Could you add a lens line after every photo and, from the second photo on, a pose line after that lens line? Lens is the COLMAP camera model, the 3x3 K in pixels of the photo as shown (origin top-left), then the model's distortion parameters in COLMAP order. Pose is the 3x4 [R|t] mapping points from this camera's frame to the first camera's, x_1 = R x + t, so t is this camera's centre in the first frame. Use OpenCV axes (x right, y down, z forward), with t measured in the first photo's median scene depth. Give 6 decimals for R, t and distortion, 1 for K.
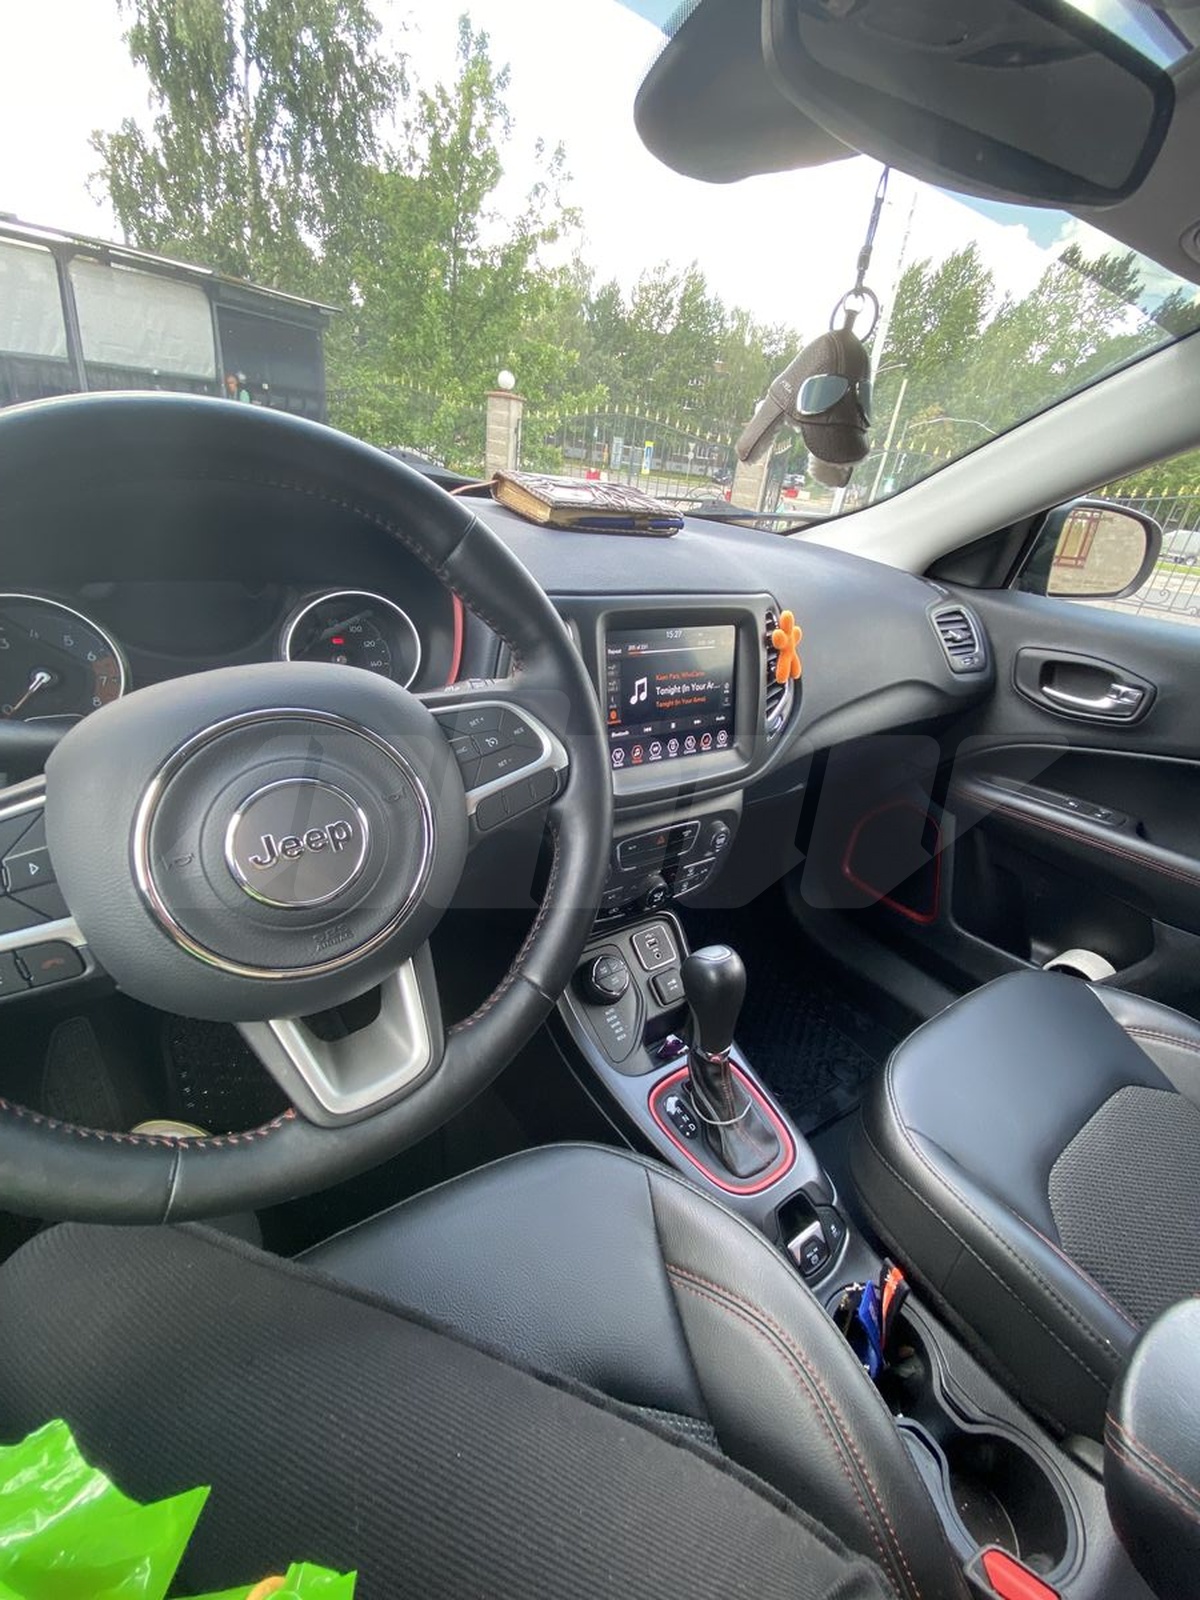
lens RADIAL K [[649.4, 0, 596.2], [0, 649.4, 811.2], [0, 0, 1]] dist [0.004249, -0.012529]
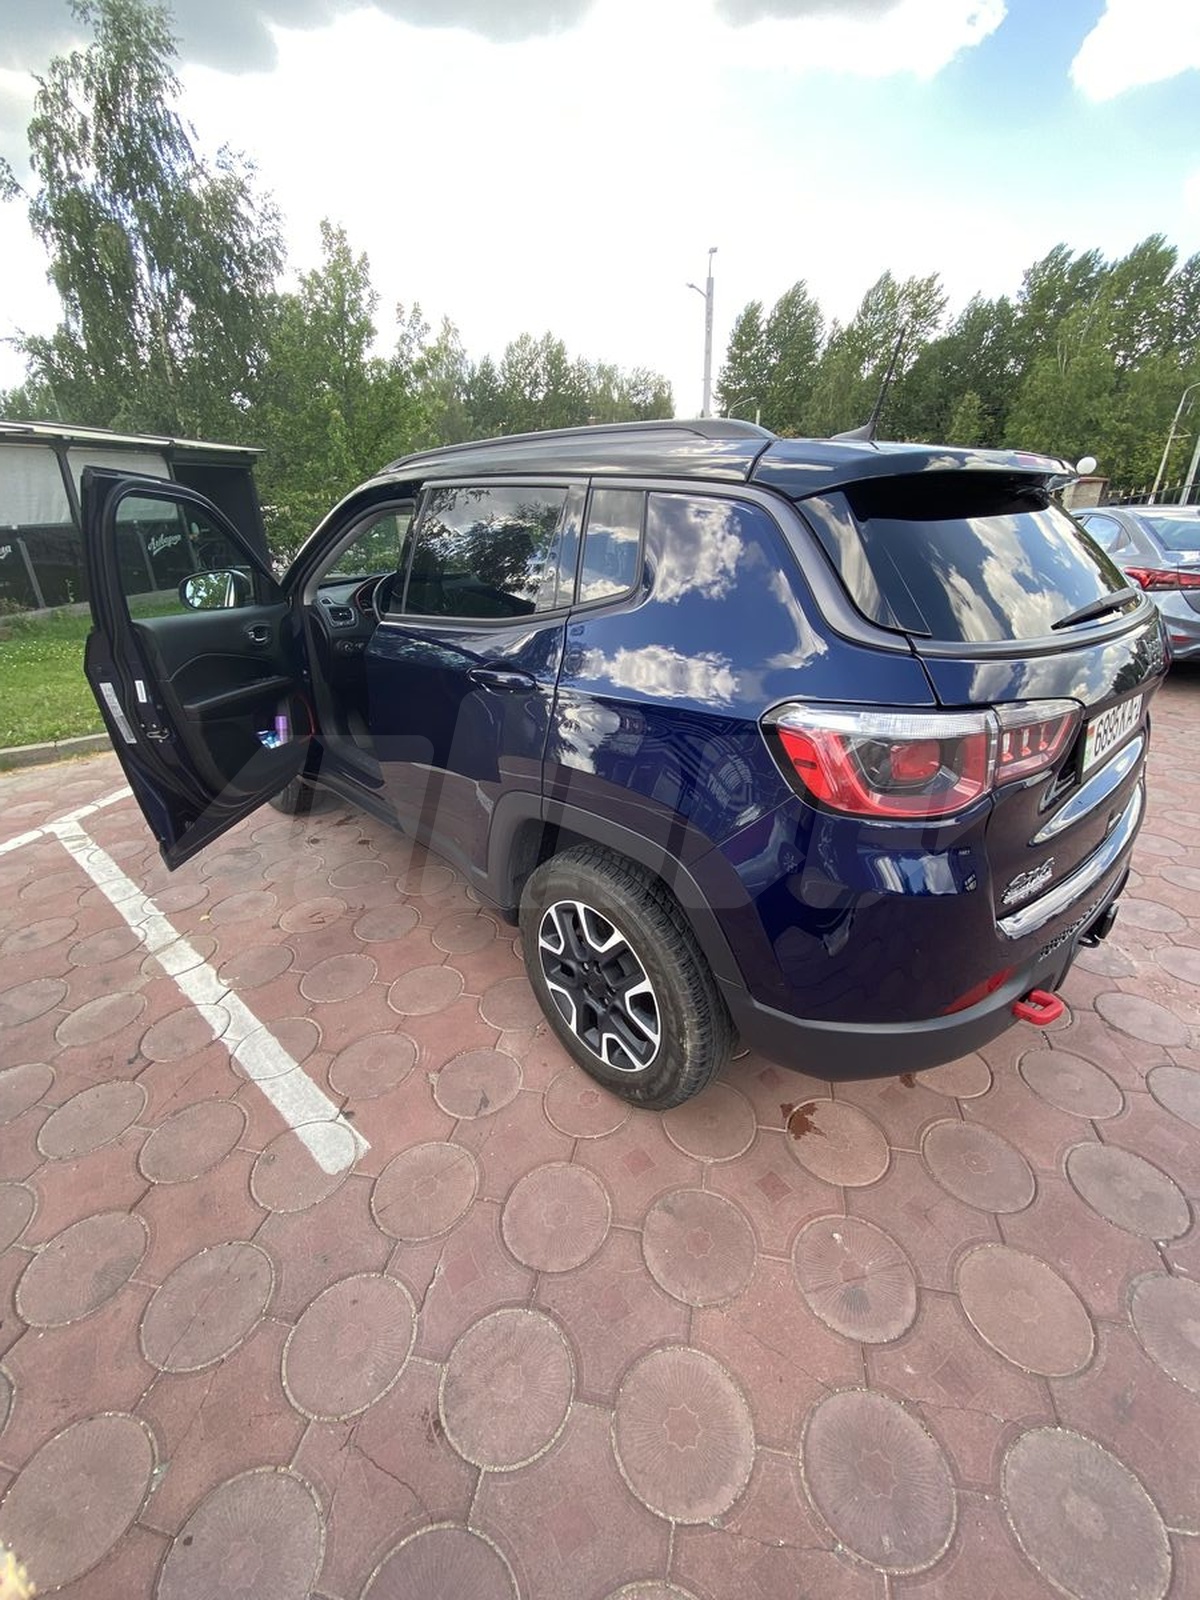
lens RADIAL K [[649.4, 0, 599.9], [0, 649.4, 803.5], [0, 0, 1]] dist [0.004249, -0.012529]
pose [[0.978907, -0.190975, 0.072586, 0.017526], [0.196045, 0.978047, -0.070641, 0.096118], [-0.057502, 0.083381, 0.994857, -0.195545]]
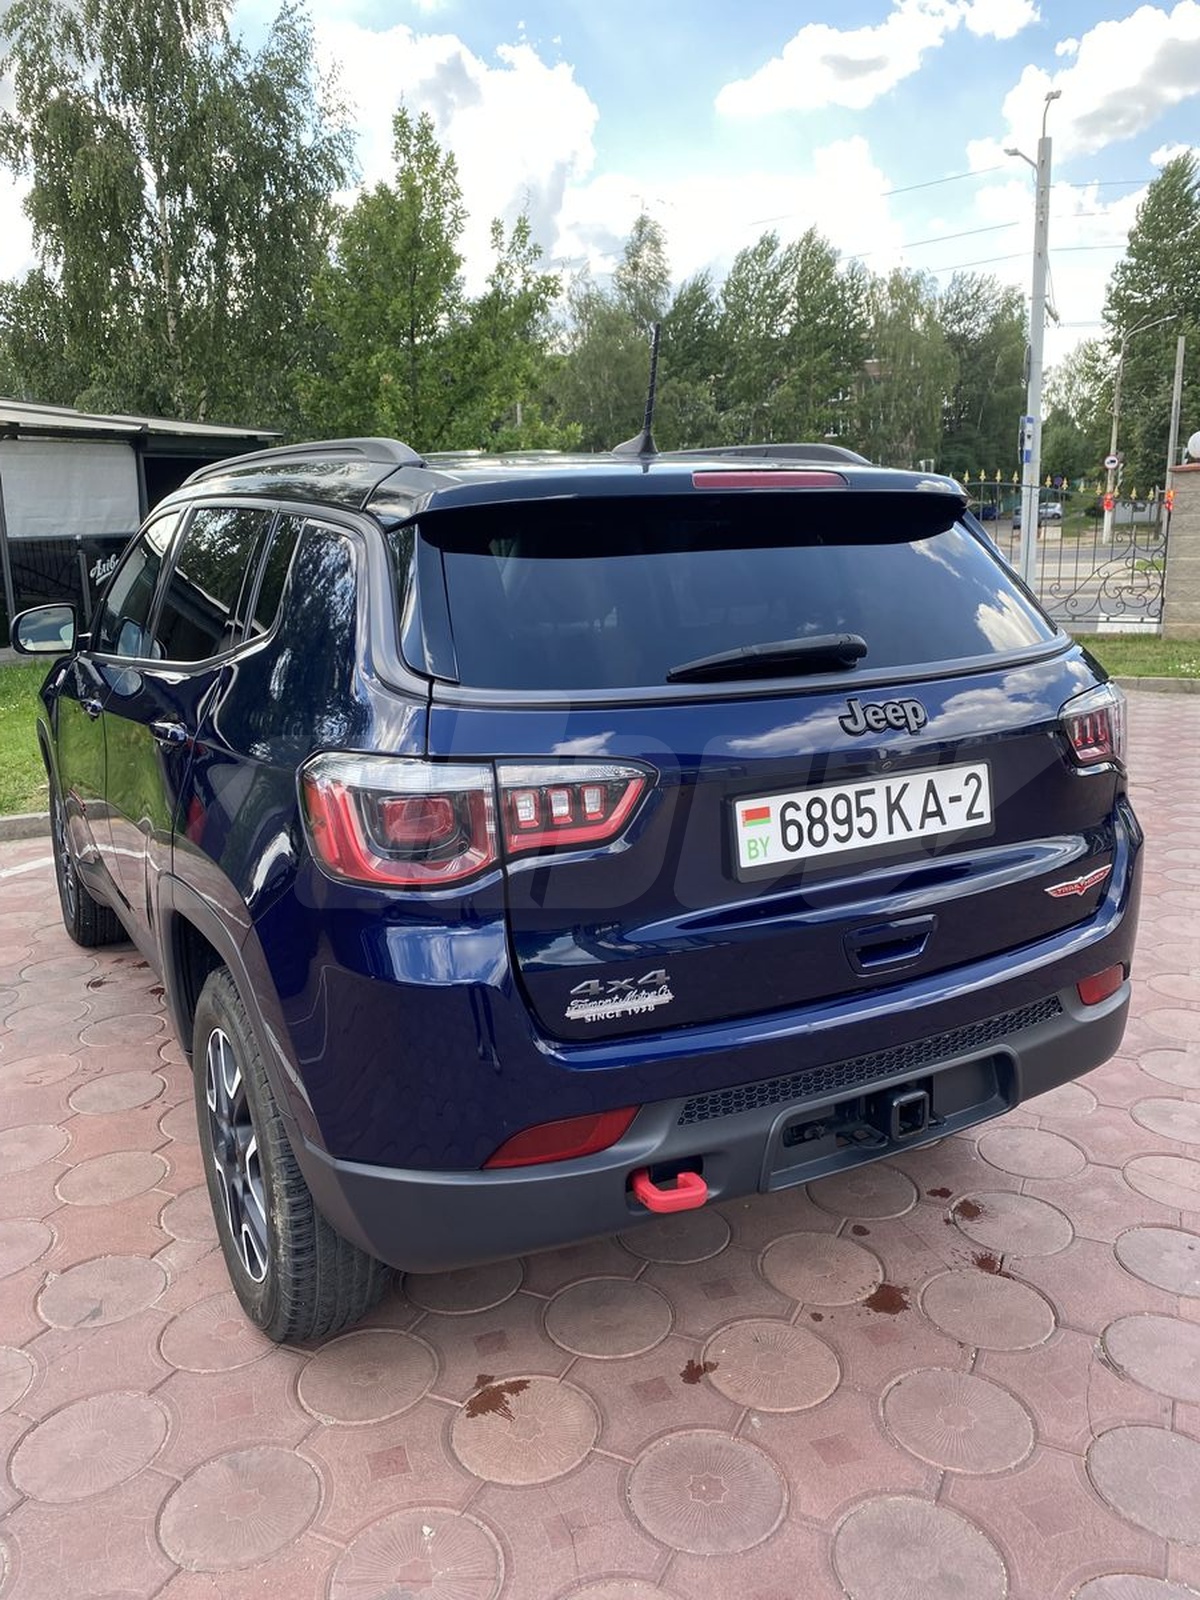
lens RADIAL K [[1224.1, 0, 584.8], [0, 1224.1, 792.3], [0, 0, 1]] dist [0.006164, -0.005578]
pose [[0.984232, -0.130171, -0.119764, 0.094547], [0.089477, 0.950451, -0.297718, 0.129349], [0.152584, 0.282307, 0.947112, -0.237450]]
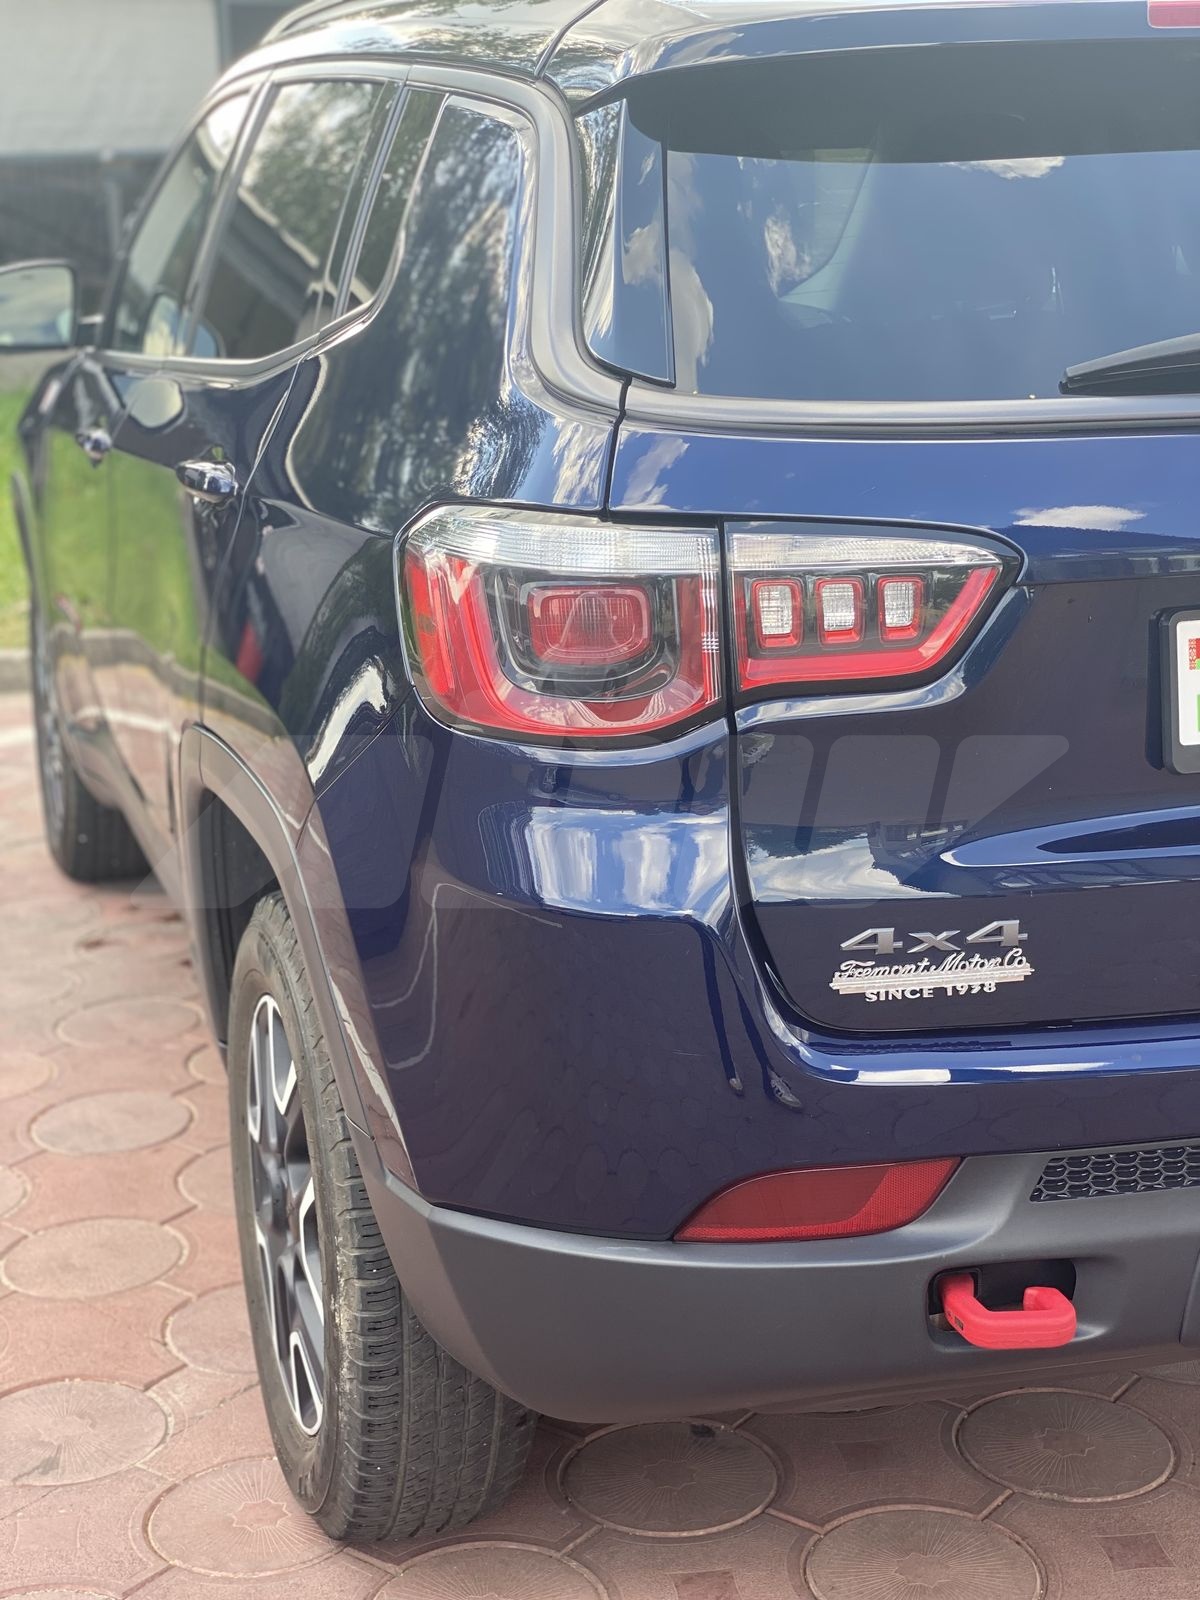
lens RADIAL K [[2414.7, 0, 556.0], [0, 2414.7, 803.9], [0, 0, 1]] dist [0.077742, 0.000000]
pose [[0.943746, -0.067161, -0.323779, 0.105741], [-0.018406, 0.966969, -0.254229, 0.139473], [0.330158, 0.245887, 0.911337, -0.247819]]
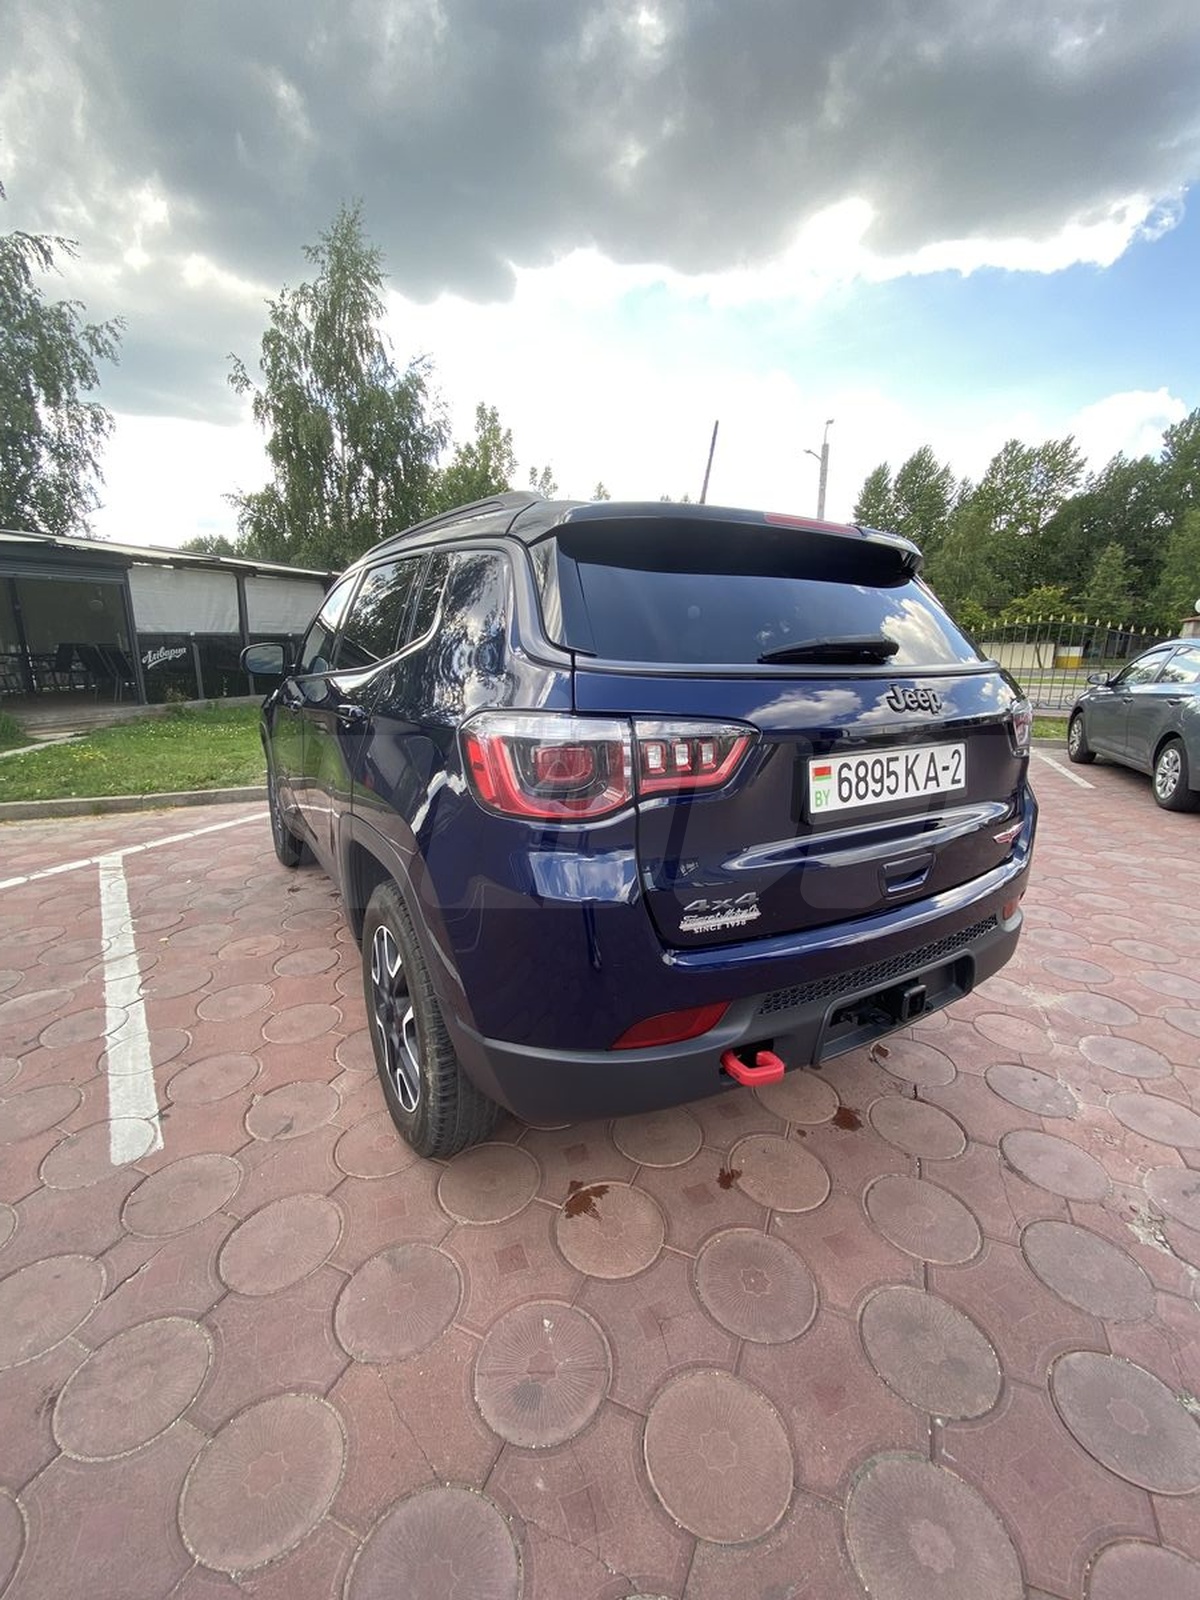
lens RADIAL K [[649.4, 0, 597.3], [0, 649.4, 800.3], [0, 0, 1]] dist [0.004249, -0.012529]
pose [[0.992119, -0.103273, -0.070959, 0.071389], [0.079634, 0.956909, -0.279255, 0.120031], [0.096741, 0.271404, 0.957591, -0.195504]]
